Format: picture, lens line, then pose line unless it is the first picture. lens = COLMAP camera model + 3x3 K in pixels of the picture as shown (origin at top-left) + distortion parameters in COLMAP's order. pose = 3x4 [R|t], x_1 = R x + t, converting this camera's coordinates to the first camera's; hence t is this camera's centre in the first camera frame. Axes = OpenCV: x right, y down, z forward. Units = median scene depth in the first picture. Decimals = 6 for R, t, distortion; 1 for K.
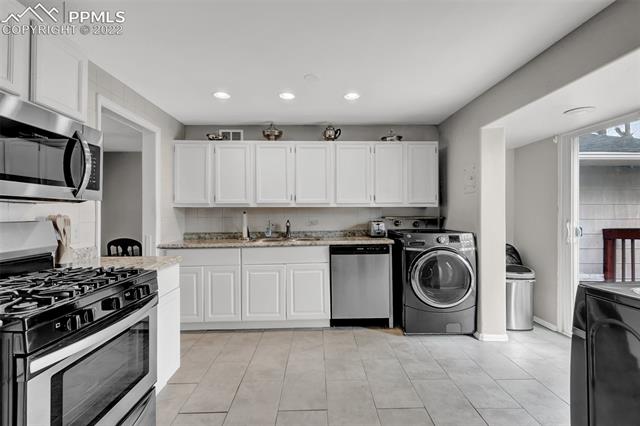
lens RADIAL K [[292.0, 0, 322.1], [0, 292.0, 209.5], [0, 0, 1]] dist [0.004115, -0.001151]
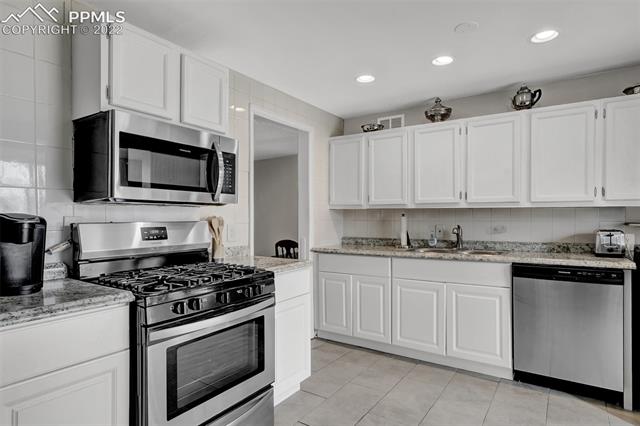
lens RADIAL K [[356.3, 0, 320.9], [0, 356.3, 219.4], [0, 0, 1]] dist [0.002143, -0.000627]
pose [[0.814014, 0.010162, -0.580756, 0.149235], [0.002753, 0.999768, 0.021354, 0.000350], [0.580839, -0.018981, 0.813797, 0.055368]]
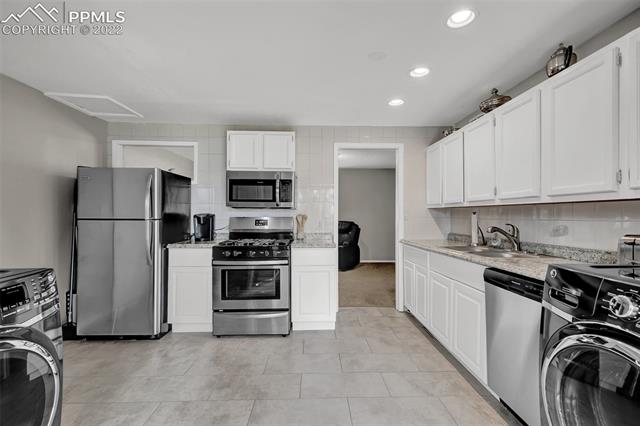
lens RADIAL K [[292.0, 0, 319.0], [0, 292.0, 215.7], [0, 0, 1]] dist [0.004115, -0.001151]
pose [[-0.000998, 0.008977, -0.999959, 0.652200], [0.012111, 0.999886, 0.008964, 0.005972], [0.999926, -0.012101, -0.001107, 0.649818]]
